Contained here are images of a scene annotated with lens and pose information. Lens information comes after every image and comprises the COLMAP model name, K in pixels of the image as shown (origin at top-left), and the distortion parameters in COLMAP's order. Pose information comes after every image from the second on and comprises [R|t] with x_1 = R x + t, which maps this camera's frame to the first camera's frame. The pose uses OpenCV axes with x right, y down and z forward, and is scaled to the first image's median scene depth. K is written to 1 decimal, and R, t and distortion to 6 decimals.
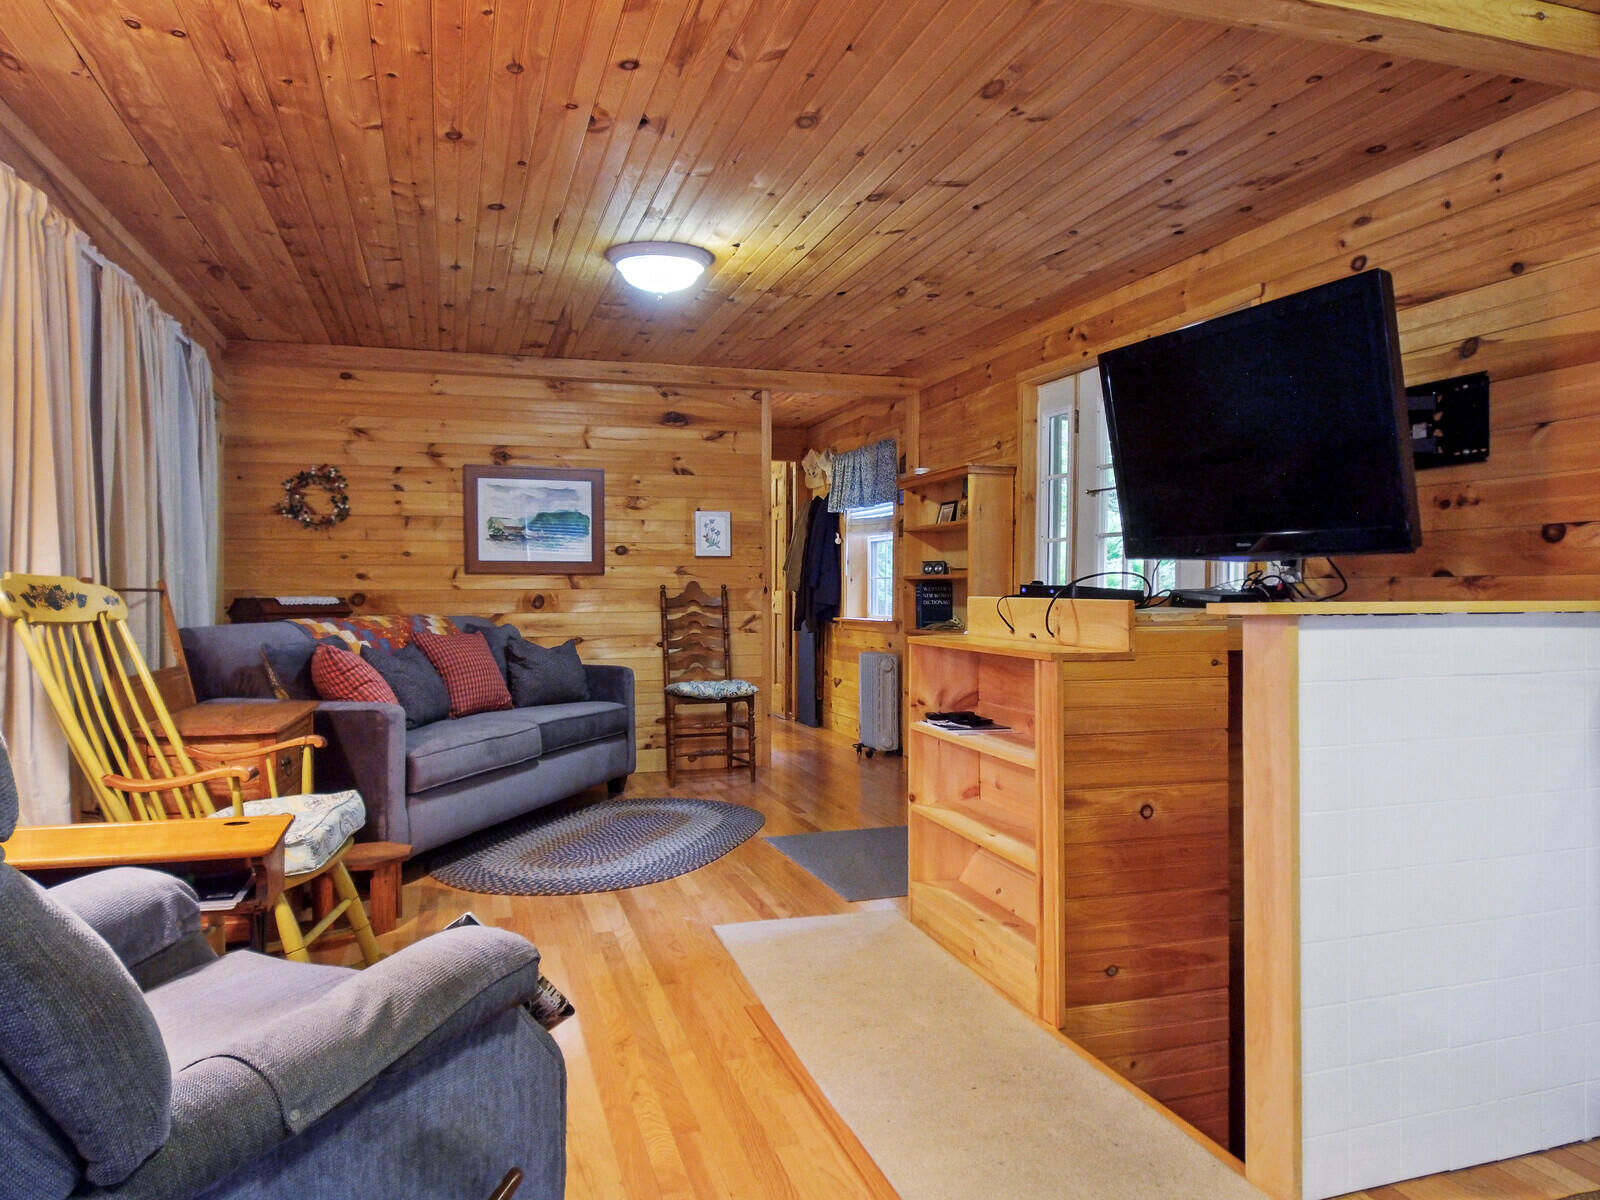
lens RADIAL K [[1126.7, 0, 793.1], [0, 1126.7, 603.7], [0, 0, 1]] dist [0.029418, -0.059077]
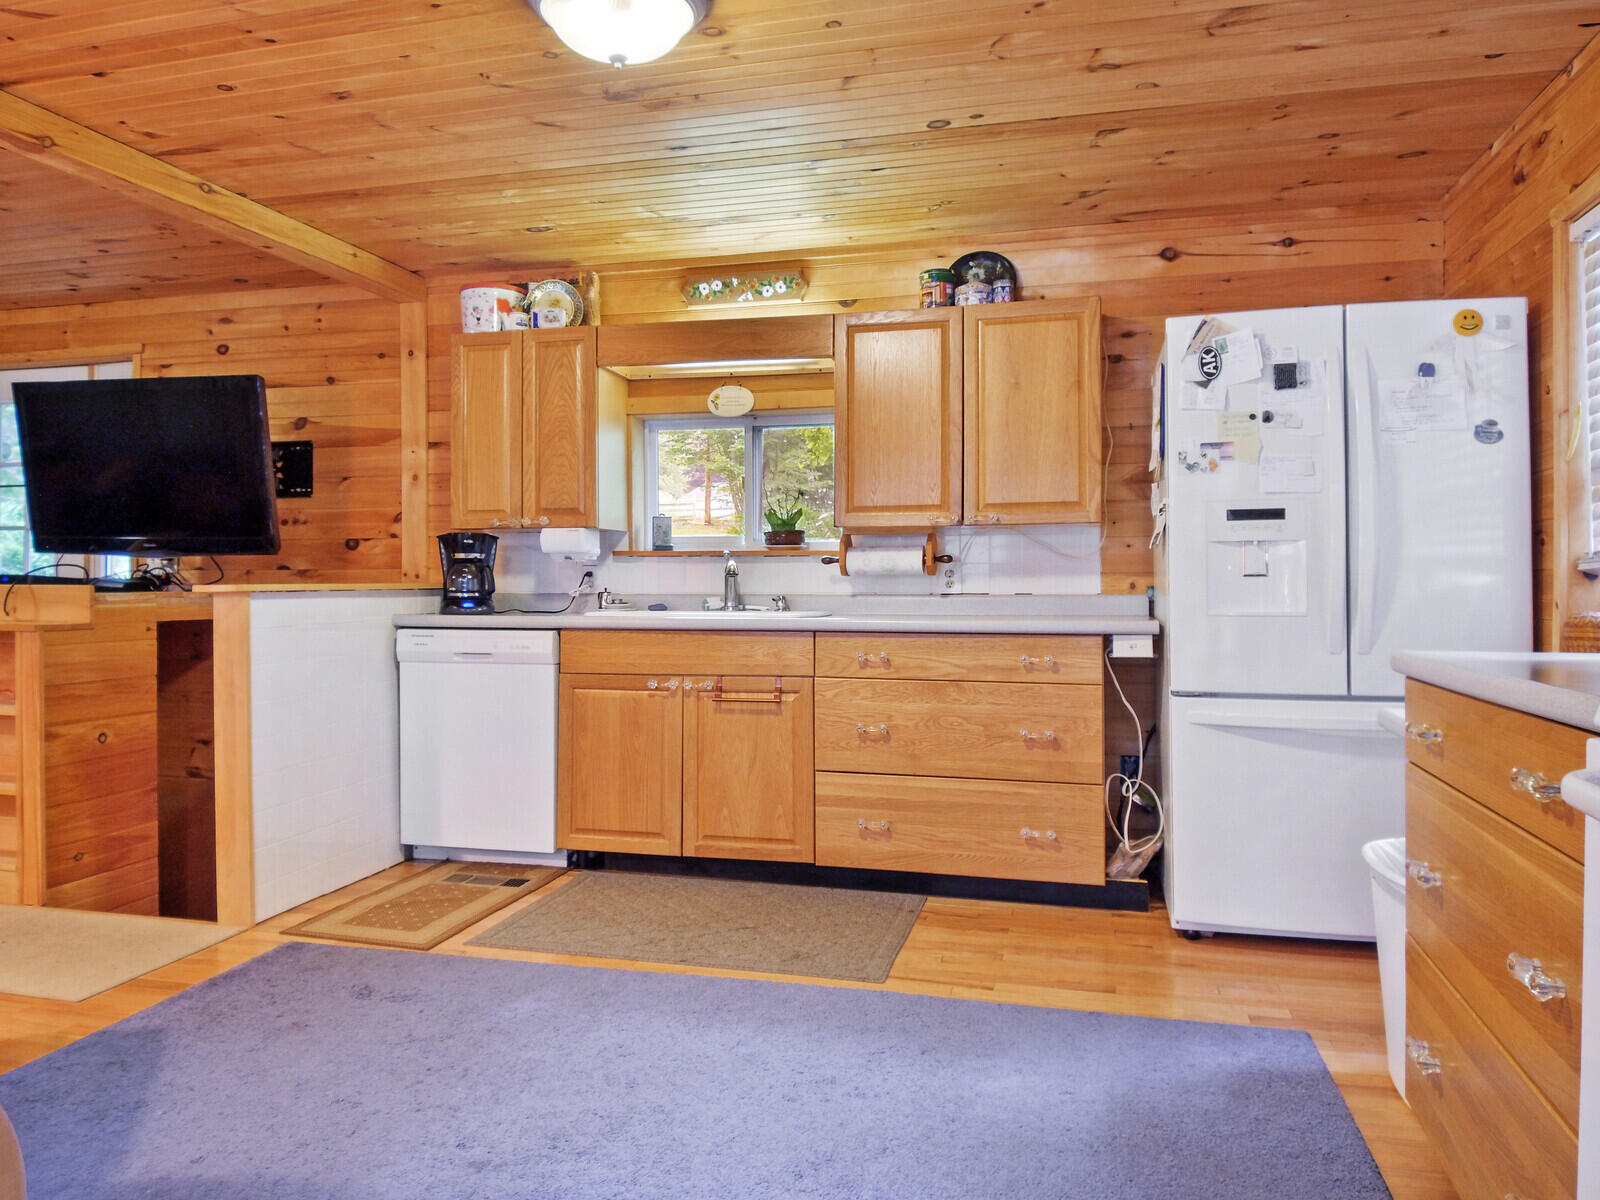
lens RADIAL K [[1126.7, 0, 794.7], [0, 1126.7, 572.2], [0, 0, 1]] dist [0.029418, -0.059077]
pose [[0.524197, 0.005362, 0.851580, -0.388851], [0.011703, 0.999840, -0.013500, 0.008622], [-0.851516, 0.017042, 0.524051, -0.415167]]
